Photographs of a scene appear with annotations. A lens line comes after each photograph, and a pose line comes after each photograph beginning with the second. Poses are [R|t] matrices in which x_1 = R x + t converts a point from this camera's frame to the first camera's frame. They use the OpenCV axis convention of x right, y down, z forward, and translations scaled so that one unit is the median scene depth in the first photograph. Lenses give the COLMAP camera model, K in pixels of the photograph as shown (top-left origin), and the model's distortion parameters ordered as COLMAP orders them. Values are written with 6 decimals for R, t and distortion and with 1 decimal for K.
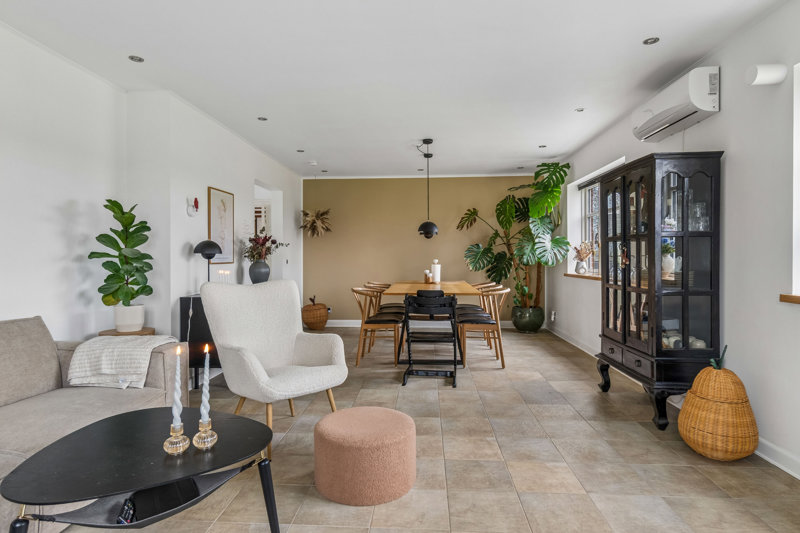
lens RADIAL K [[449.3, 0, 406.6], [0, 449.3, 255.5], [0, 0, 1]] dist [-0.000097, 0.000027]
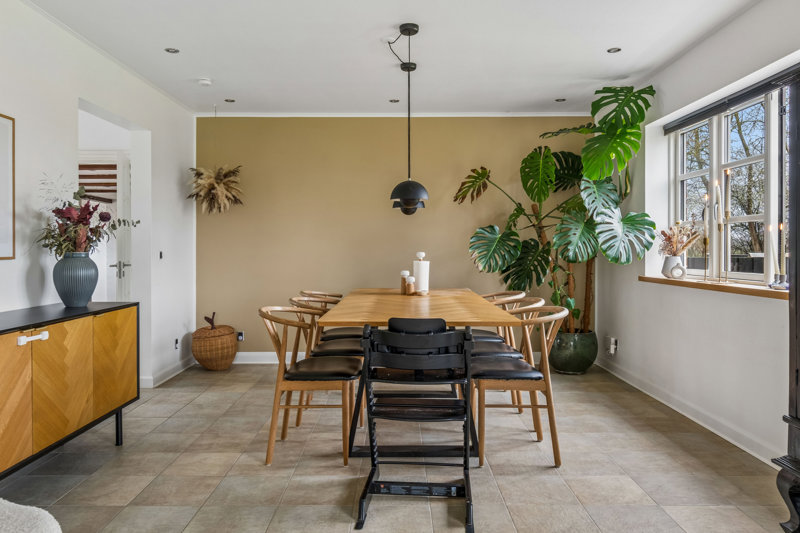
lens RADIAL K [[543.0, 0, 428.9], [0, 543.0, 245.2], [0, 0, 1]] dist [-0.005819, -0.000099]
pose [[0.994913, 0.003585, 0.100671, 0.005908], [-0.003422, 0.999993, -0.001789, 0.001632], [-0.100676, 0.001436, 0.994918, 0.331979]]
